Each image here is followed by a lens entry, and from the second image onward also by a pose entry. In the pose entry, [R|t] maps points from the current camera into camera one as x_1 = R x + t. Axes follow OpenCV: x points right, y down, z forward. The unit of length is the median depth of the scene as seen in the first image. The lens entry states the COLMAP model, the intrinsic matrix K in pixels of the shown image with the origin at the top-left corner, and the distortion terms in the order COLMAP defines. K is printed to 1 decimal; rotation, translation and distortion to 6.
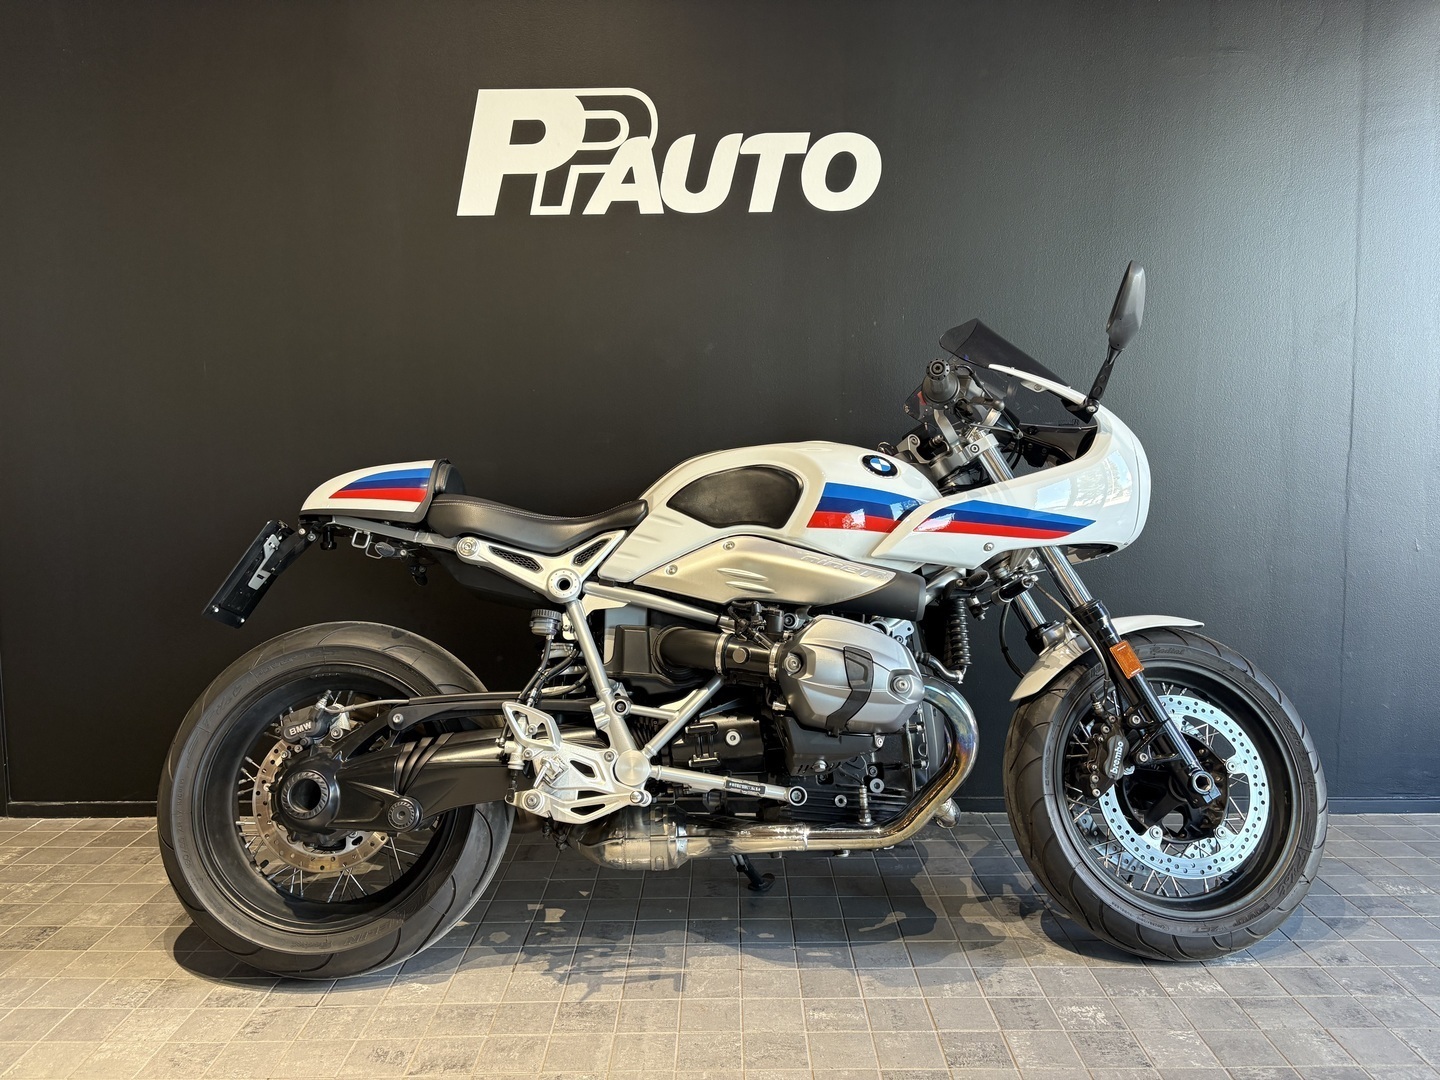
lens RADIAL K [[1079.2, 0, 721.0], [0, 1079.2, 539.4], [0, 0, 1]] dist [0.002881, 0.015975]
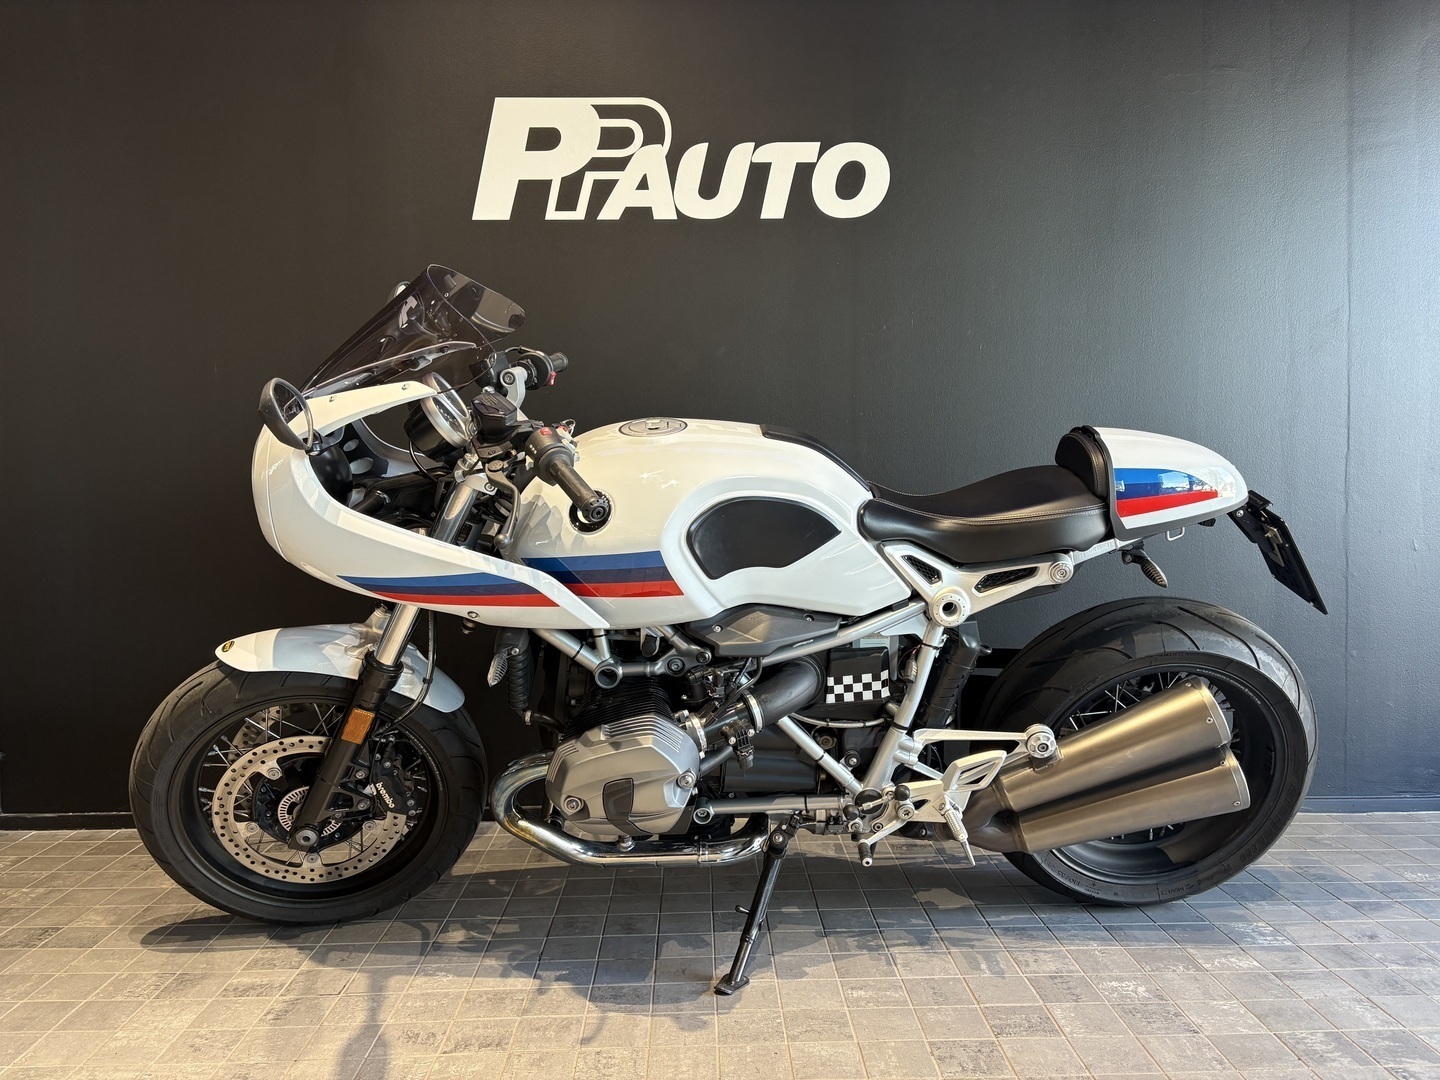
lens RADIAL K [[1079.2, 0, 721.8], [0, 1079.2, 543.2], [0, 0, 1]] dist [0.002881, 0.015975]
pose [[0.999532, -0.001553, 0.030561, -0.049837], [0.003178, 0.998579, -0.053204, 0.066608], [-0.030435, 0.053277, 0.998116, 0.001005]]
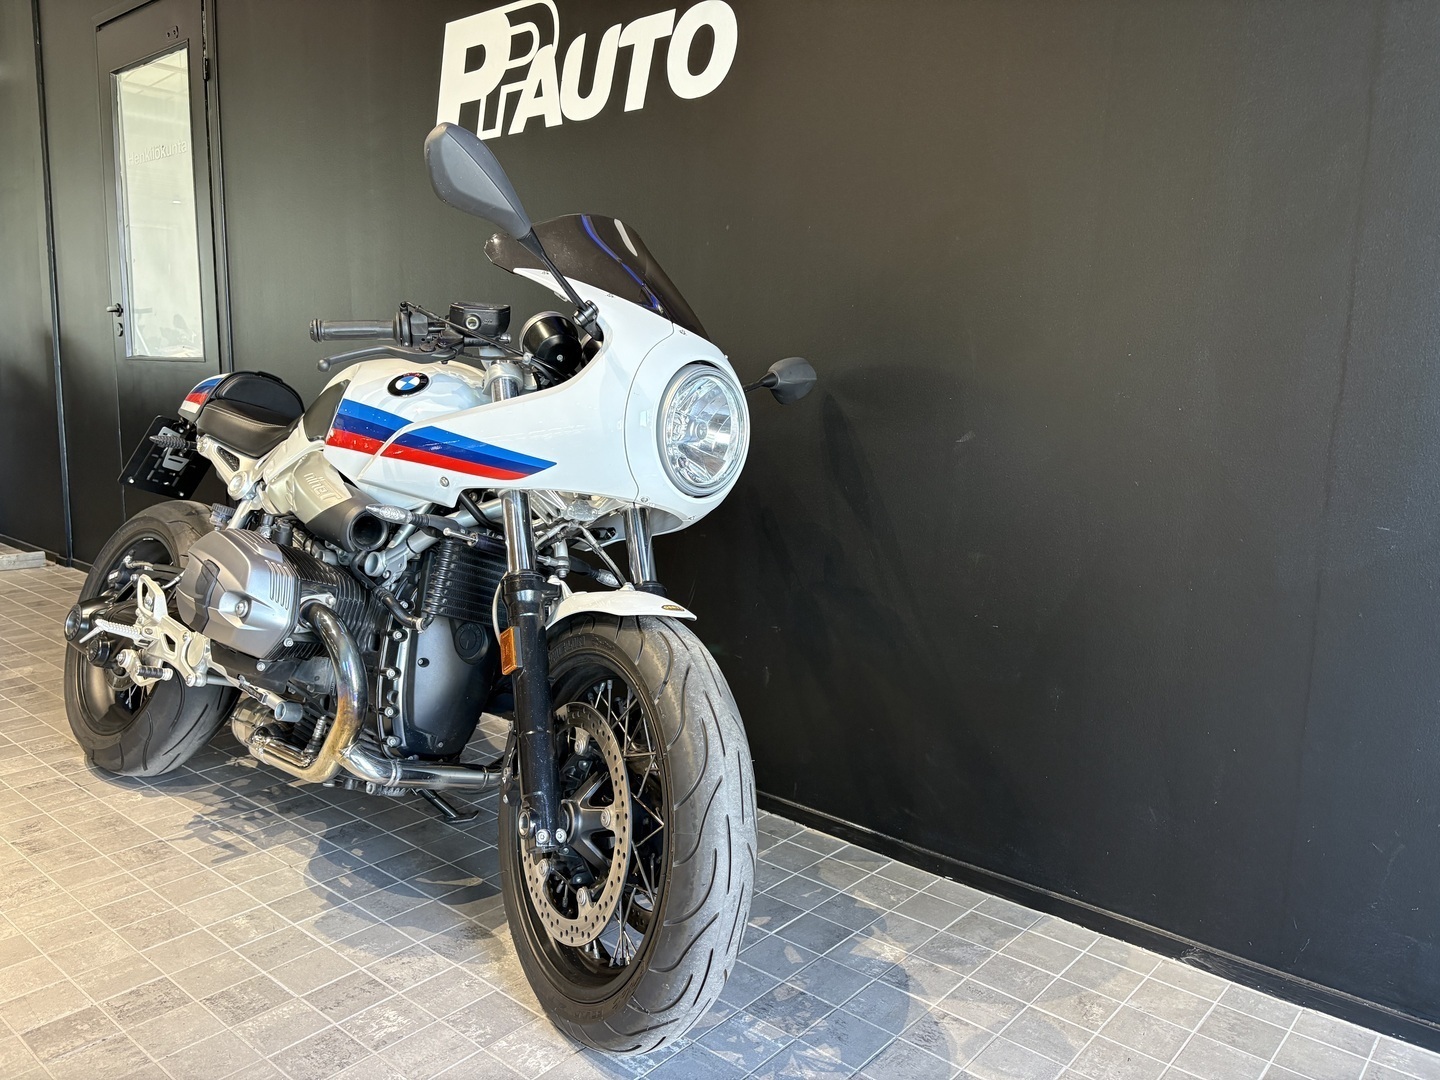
lens RADIAL K [[1079.2, 0, 732.6], [0, 1079.2, 549.2], [0, 0, 1]] dist [0.002881, 0.015975]
pose [[0.772159, 0.127323, -0.622543, 0.833112], [-0.089419, 0.991743, 0.091924, -0.034210], [0.629107, -0.015313, 0.777168, 0.402886]]
